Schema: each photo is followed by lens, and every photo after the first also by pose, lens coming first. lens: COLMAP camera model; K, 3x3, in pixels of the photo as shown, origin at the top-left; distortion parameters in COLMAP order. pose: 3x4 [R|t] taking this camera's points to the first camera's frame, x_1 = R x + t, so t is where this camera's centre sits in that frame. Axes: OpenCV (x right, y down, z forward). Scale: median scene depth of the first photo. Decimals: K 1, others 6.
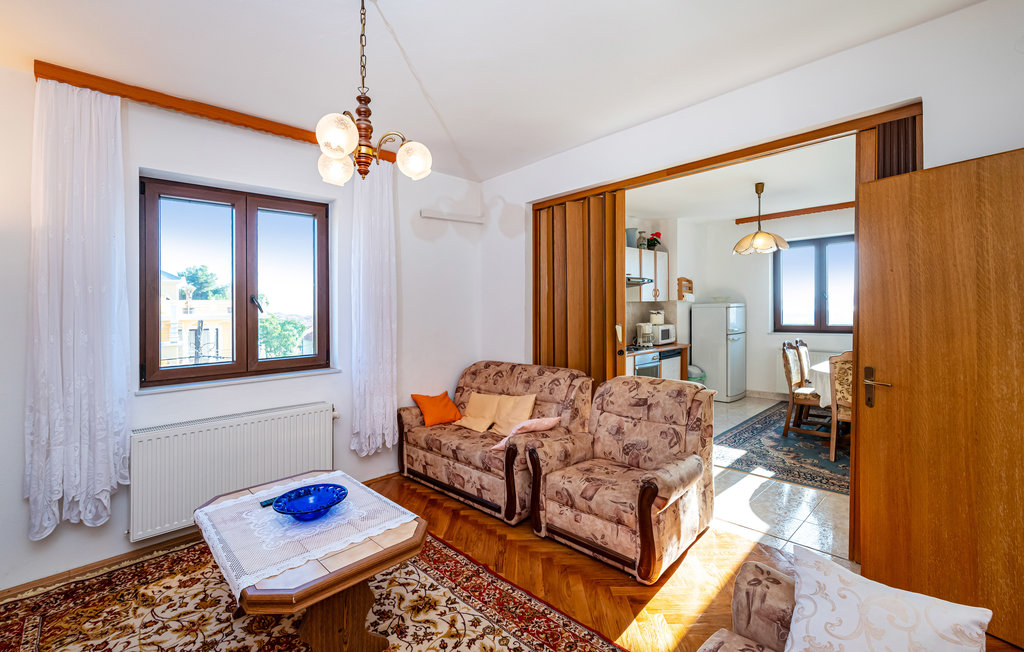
lens RADIAL K [[446.6, 0, 513.7], [0, 446.6, 305.9], [0, 0, 1]] dist [-0.002122, 0.001388]
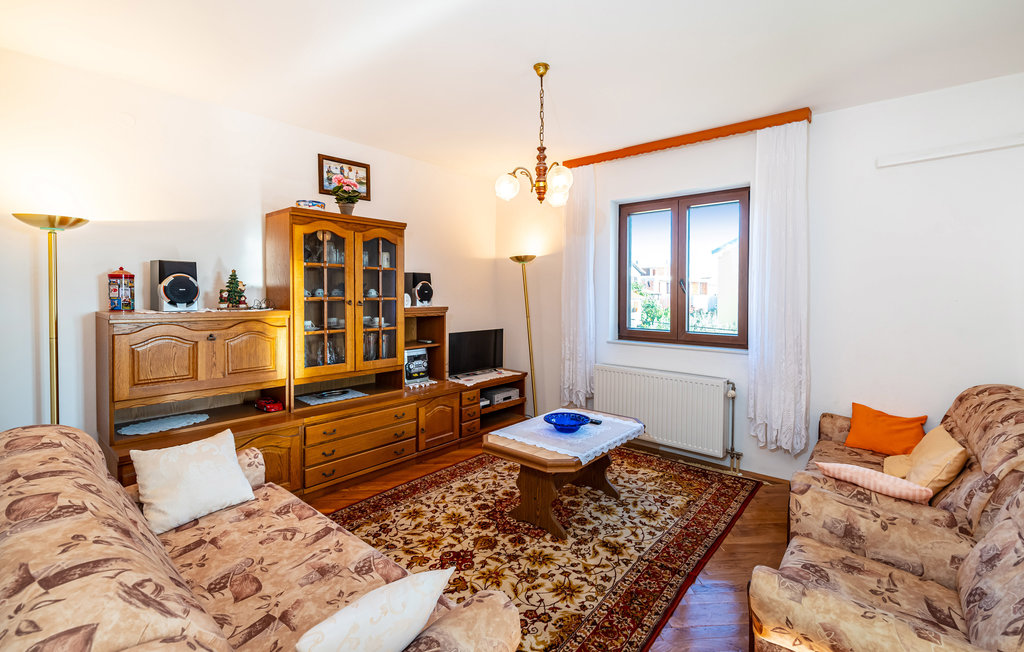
lens RADIAL K [[446.6, 0, 510.7], [0, 446.6, 294.6], [0, 0, 1]] dist [-0.002122, 0.001388]
pose [[0.090221, 0.026815, -0.995561, 0.829303], [0.001513, 0.999633, 0.027062, -0.020552], [0.995921, -0.003948, 0.090148, 0.567666]]
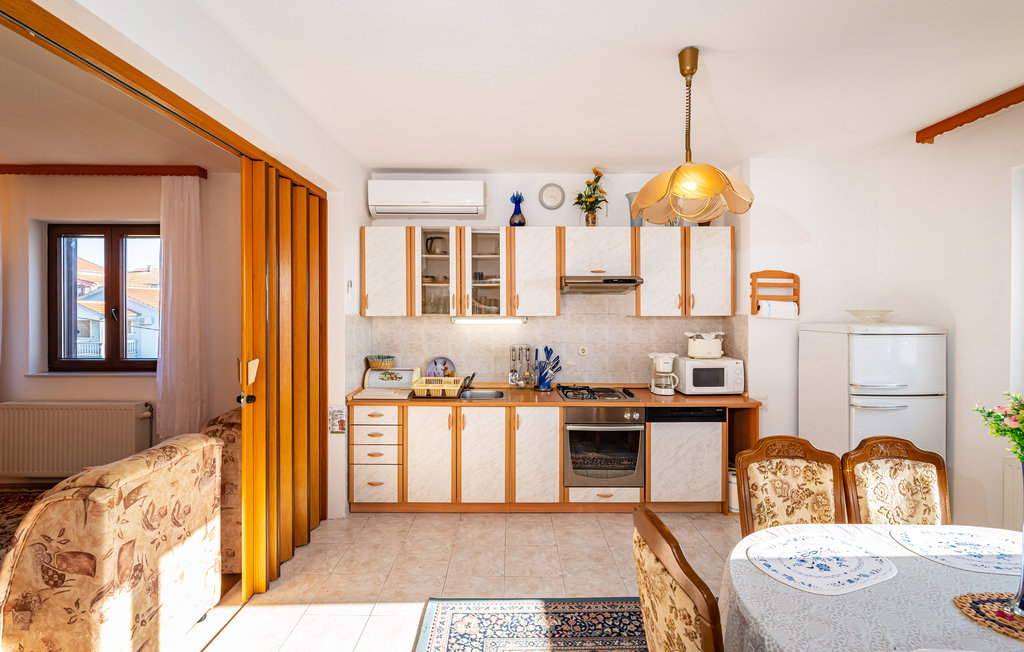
lens RADIAL K [[446.6, 0, 516.2], [0, 446.6, 309.5], [0, 0, 1]] dist [-0.002122, 0.001388]
pose [[0.722153, 0.018837, -0.691476, 1.480191], [-0.011091, 0.999816, 0.015653, -0.066485], [0.691644, -0.003635, 0.722229, 1.190526]]
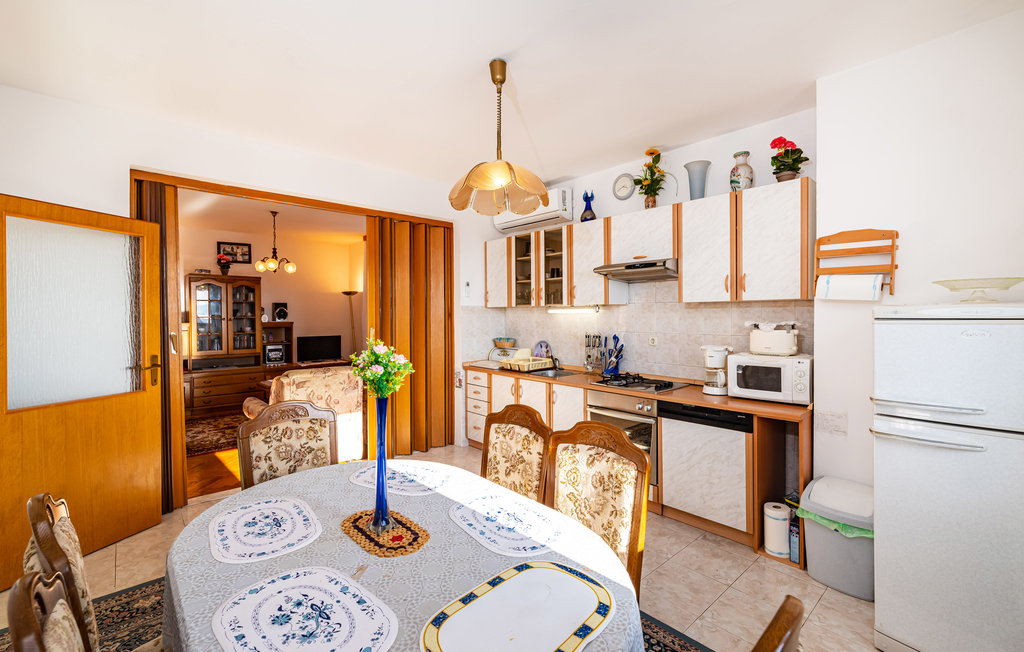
lens RADIAL K [[446.6, 0, 502.6], [0, 446.6, 308.2], [0, 0, 1]] dist [-0.002122, 0.001388]
pose [[-0.045712, 0.007151, -0.998929, 2.105120], [0.012026, 0.999906, 0.006608, -0.023296], [0.998882, -0.011711, -0.045794, 2.079141]]
